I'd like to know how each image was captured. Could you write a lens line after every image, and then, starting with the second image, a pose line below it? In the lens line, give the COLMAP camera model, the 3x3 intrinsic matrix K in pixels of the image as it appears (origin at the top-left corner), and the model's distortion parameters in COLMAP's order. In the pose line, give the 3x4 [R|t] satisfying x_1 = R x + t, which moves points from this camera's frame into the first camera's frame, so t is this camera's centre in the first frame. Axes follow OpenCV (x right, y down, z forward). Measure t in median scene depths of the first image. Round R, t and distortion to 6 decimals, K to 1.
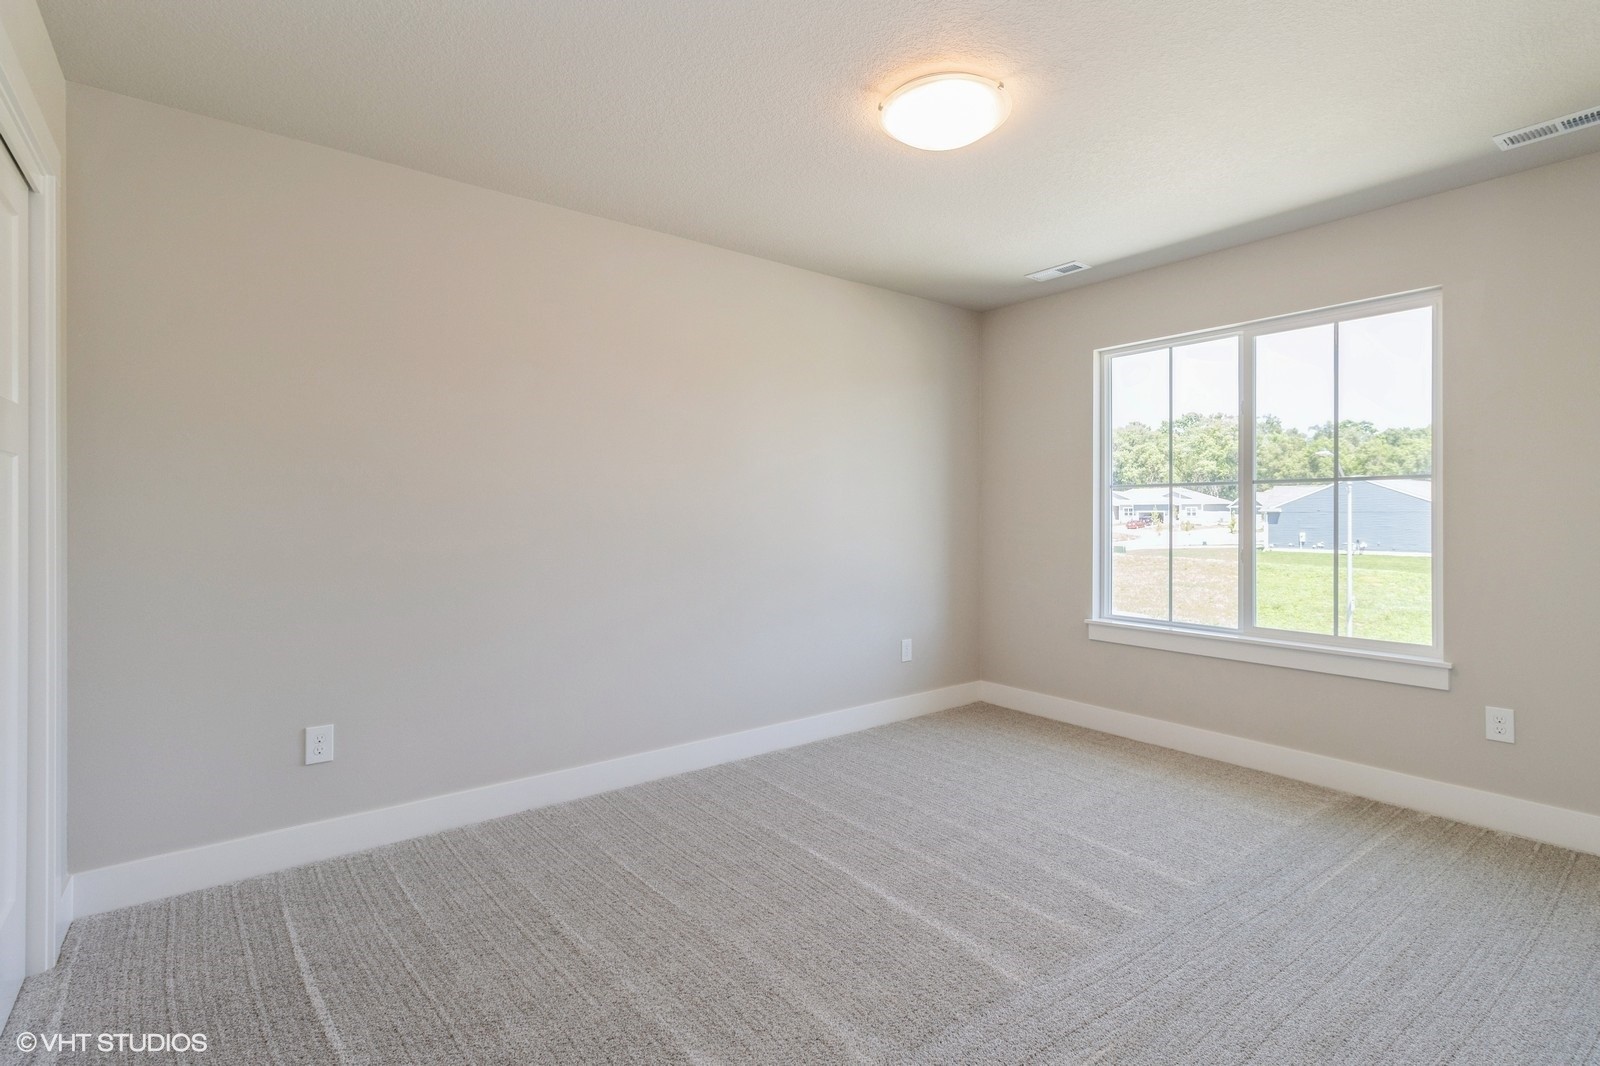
lens RADIAL K [[738.7, 0, 813.8], [0, 738.7, 510.8], [0, 0, 1]] dist [-0.001471, -0.000248]
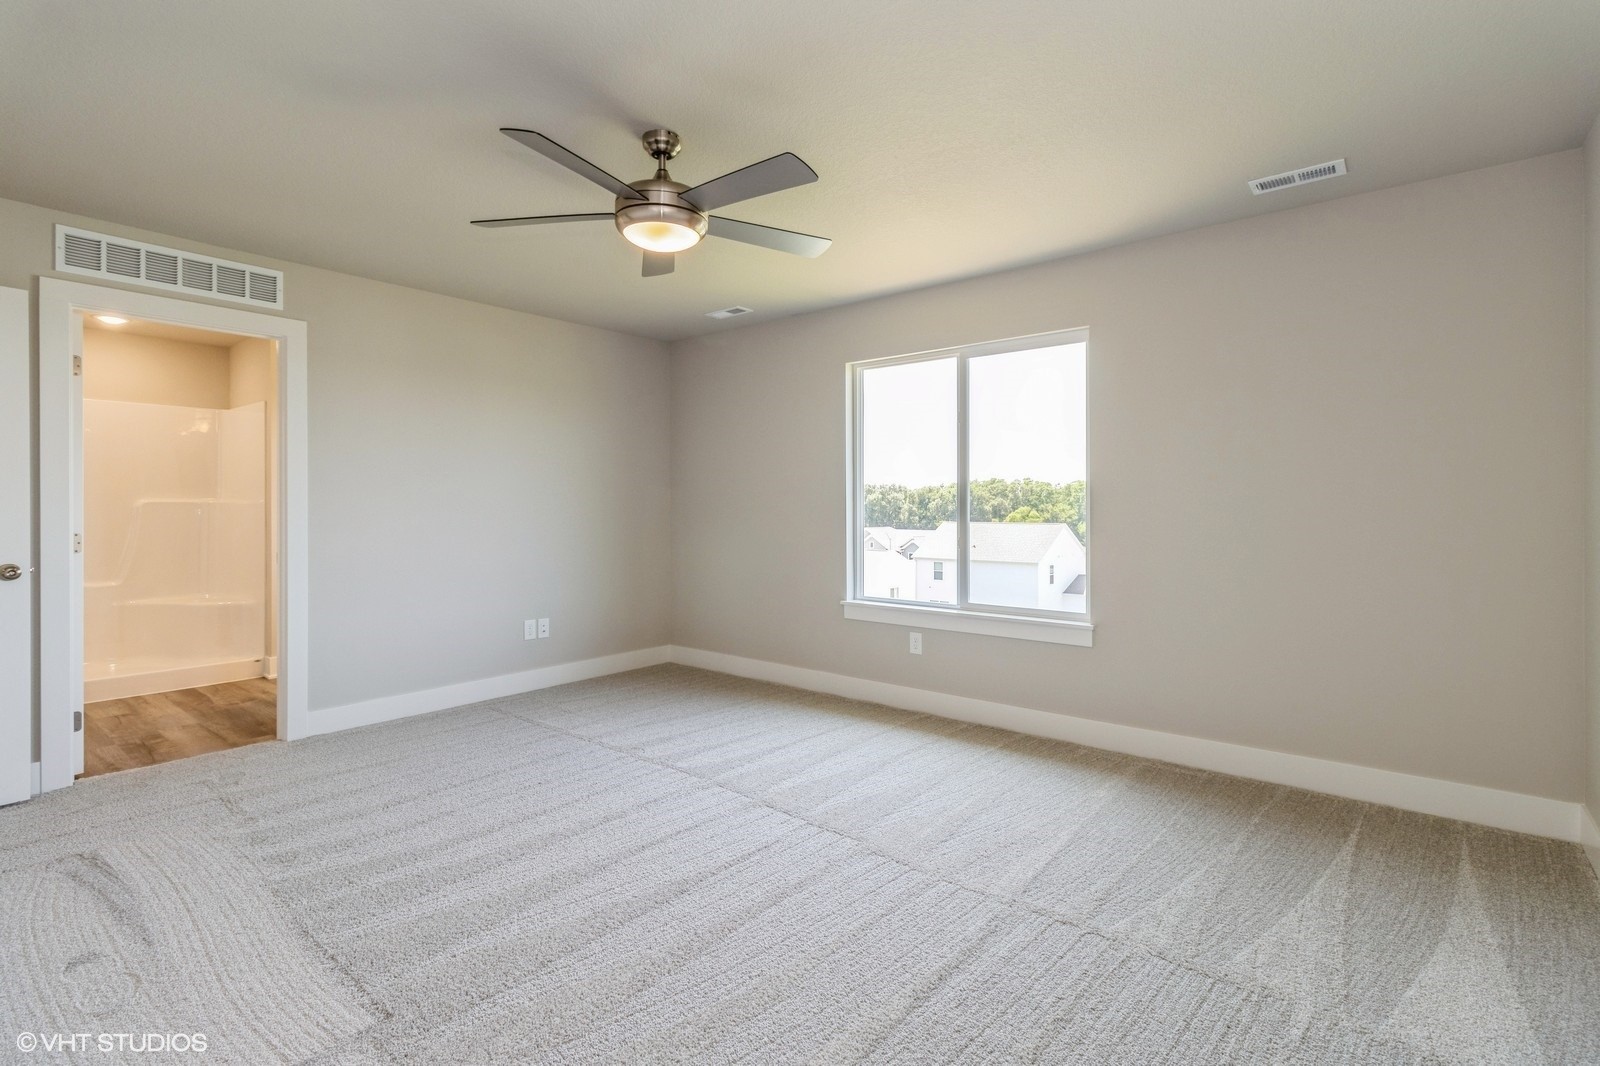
lens RADIAL K [[738.9, 0, 800.5], [0, 738.9, 511.0], [0, 0, 1]] dist [0.001276, 0.000045]
pose [[0.978682, -0.000266, 0.205383, 0.084894], [-0.001681, 0.999955, 0.009306, -0.001125], [-0.205376, -0.009453, 0.978637, -0.105539]]
